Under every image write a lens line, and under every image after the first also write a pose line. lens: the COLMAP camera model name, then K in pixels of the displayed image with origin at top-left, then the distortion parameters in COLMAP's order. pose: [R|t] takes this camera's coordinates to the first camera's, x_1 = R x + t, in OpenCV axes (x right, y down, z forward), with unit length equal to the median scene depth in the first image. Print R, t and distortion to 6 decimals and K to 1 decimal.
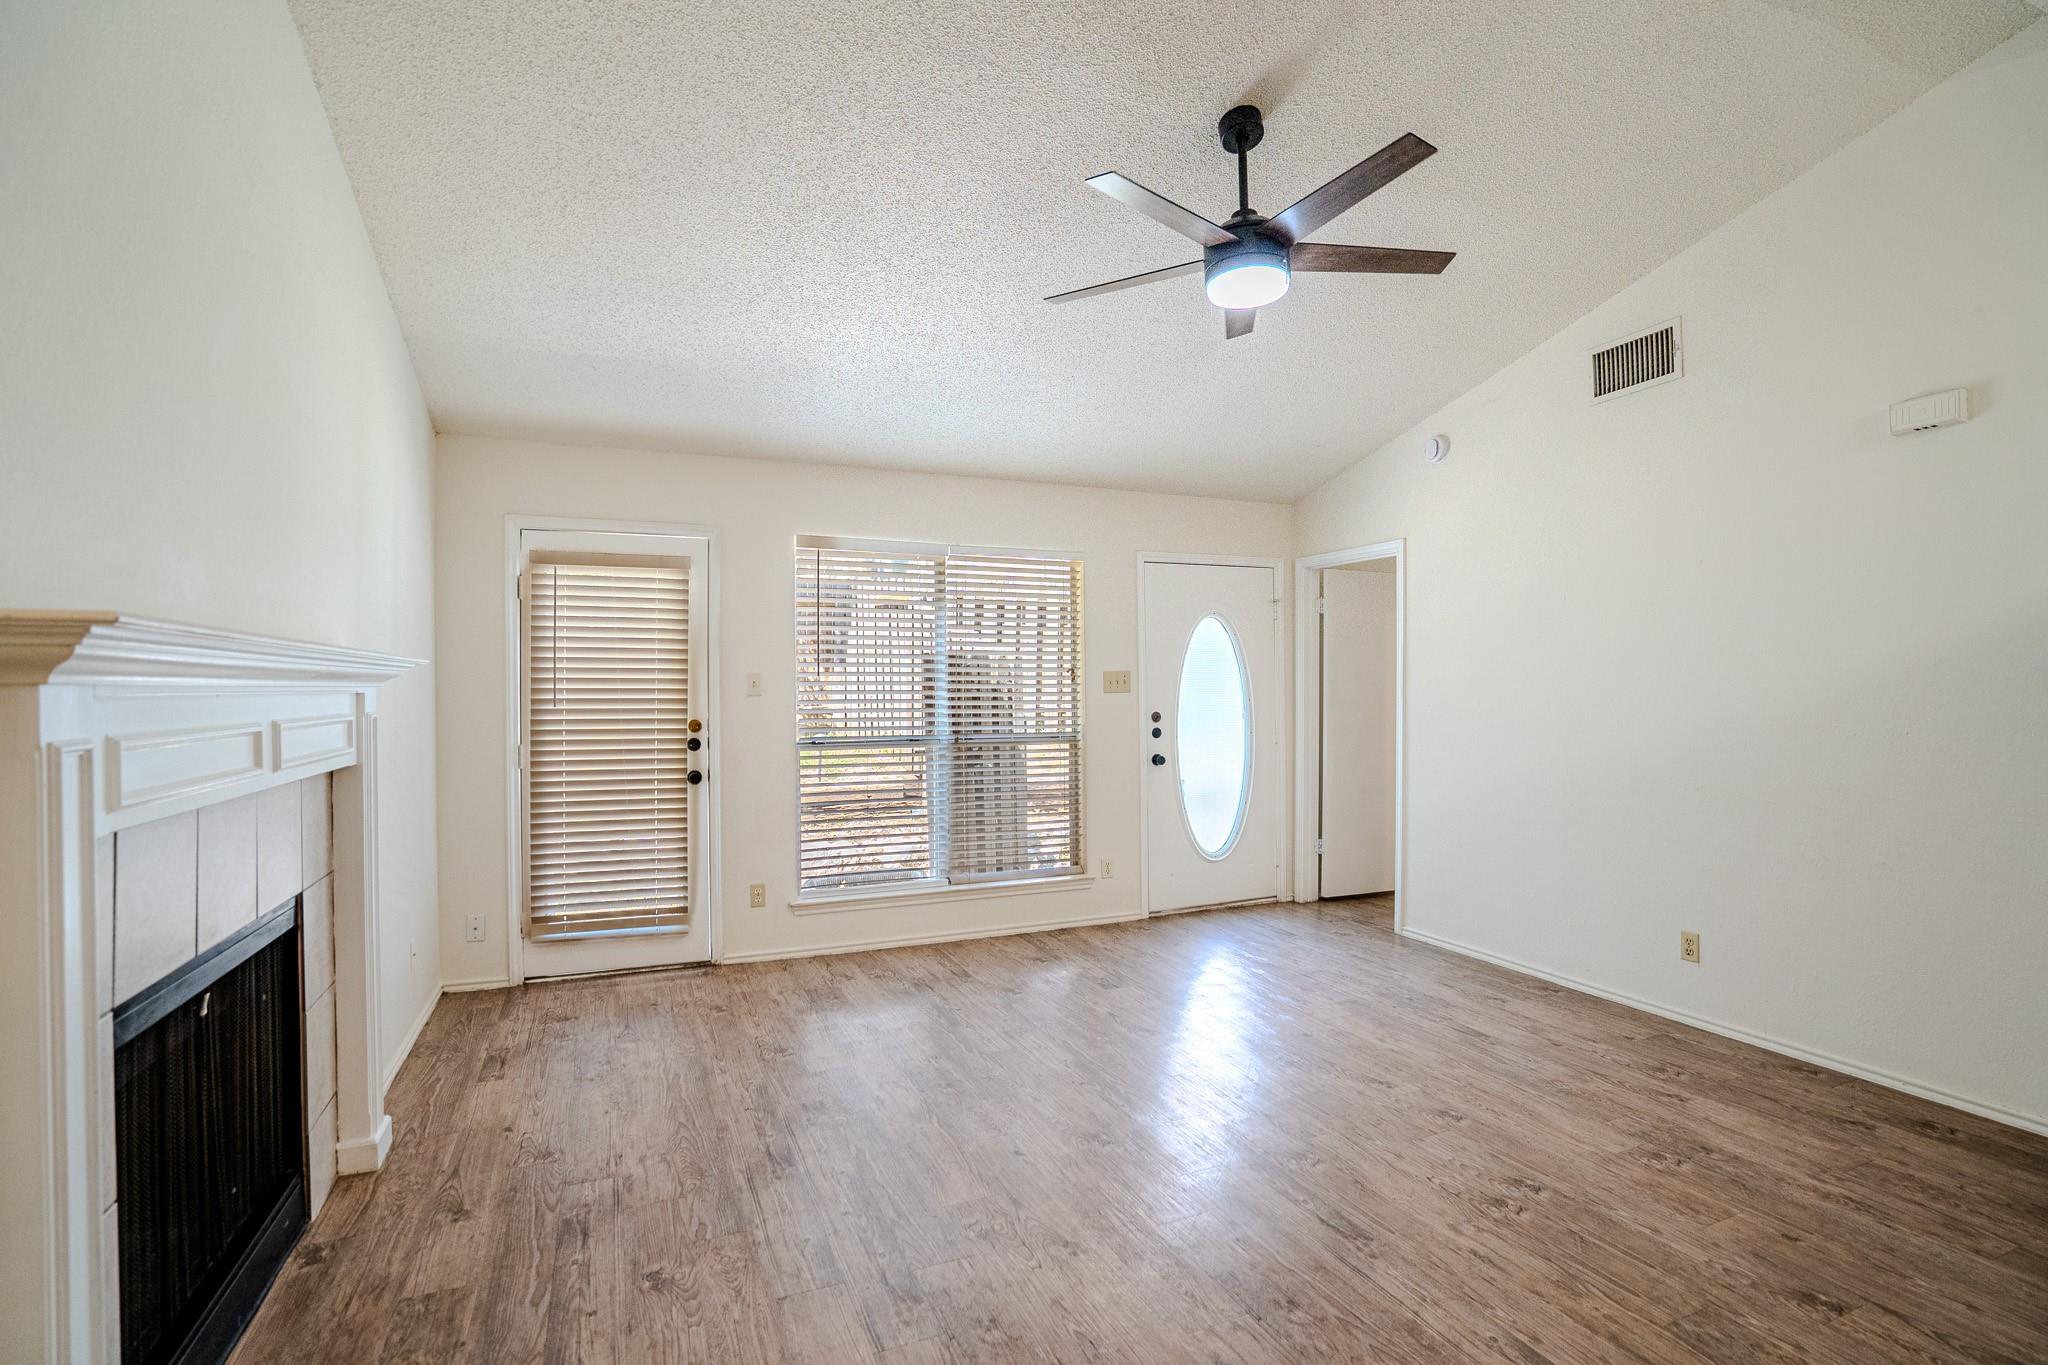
lens RADIAL K [[956.6, 0, 1017.4], [0, 956.6, 688.3], [0, 0, 1]] dist [-0.065965, 0.027671]
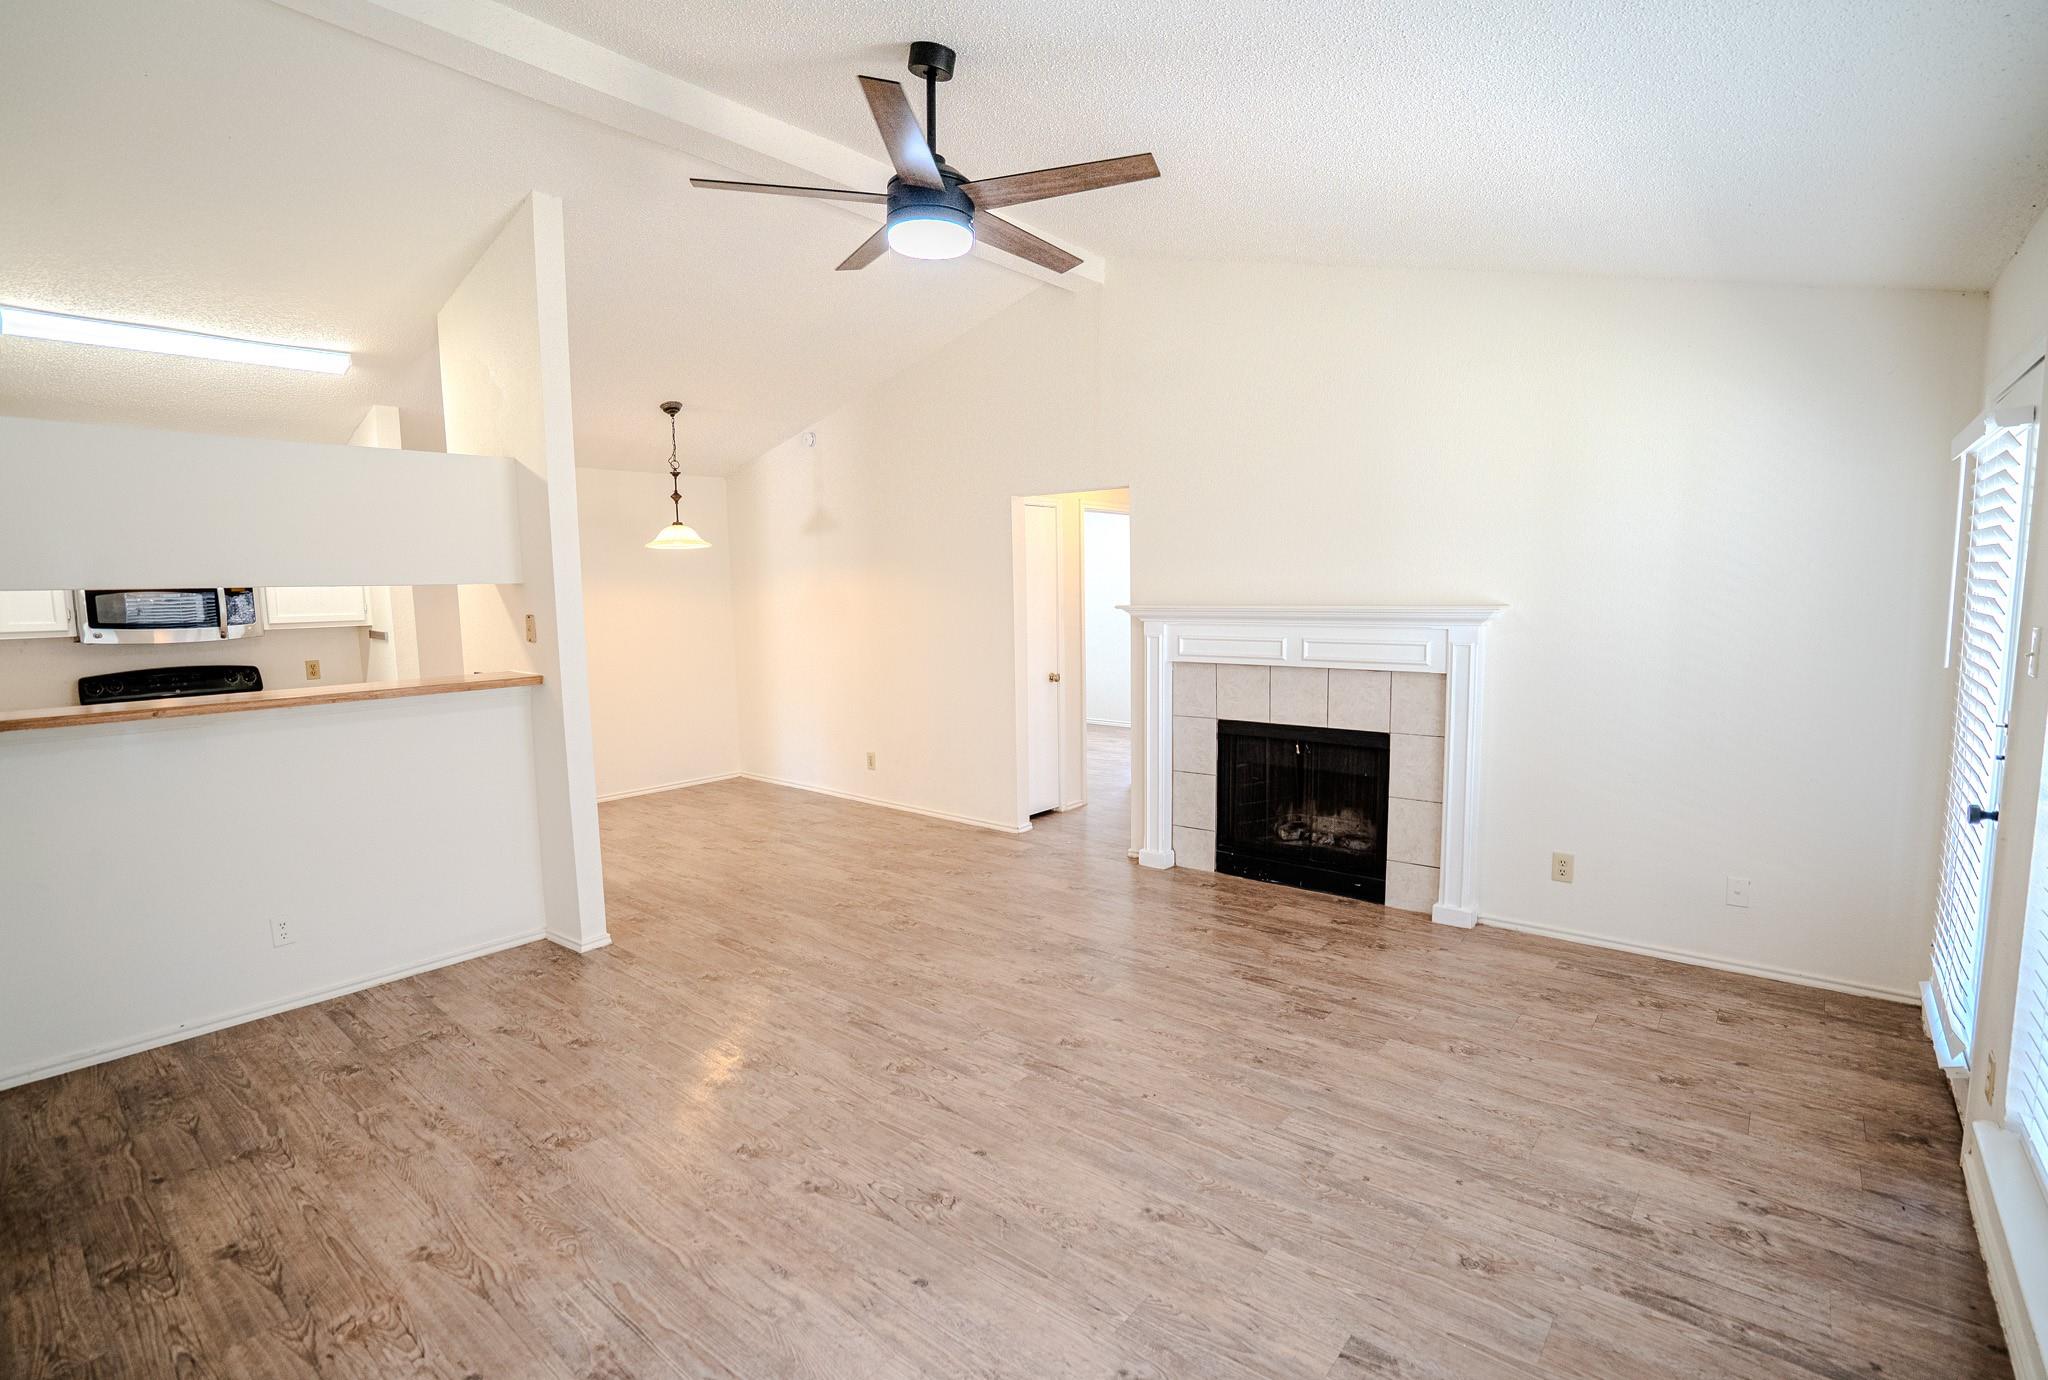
lens RADIAL K [[940.7, 0, 1024.0], [0, 940.7, 690.0], [0, 0, 1]] dist [-0.001599, -0.000128]
pose [[-0.885291, 0.070002, -0.459739, 0.626889], [0.021443, 0.993699, 0.110013, -0.078029], [0.464543, 0.087535, -0.881214, 1.919767]]
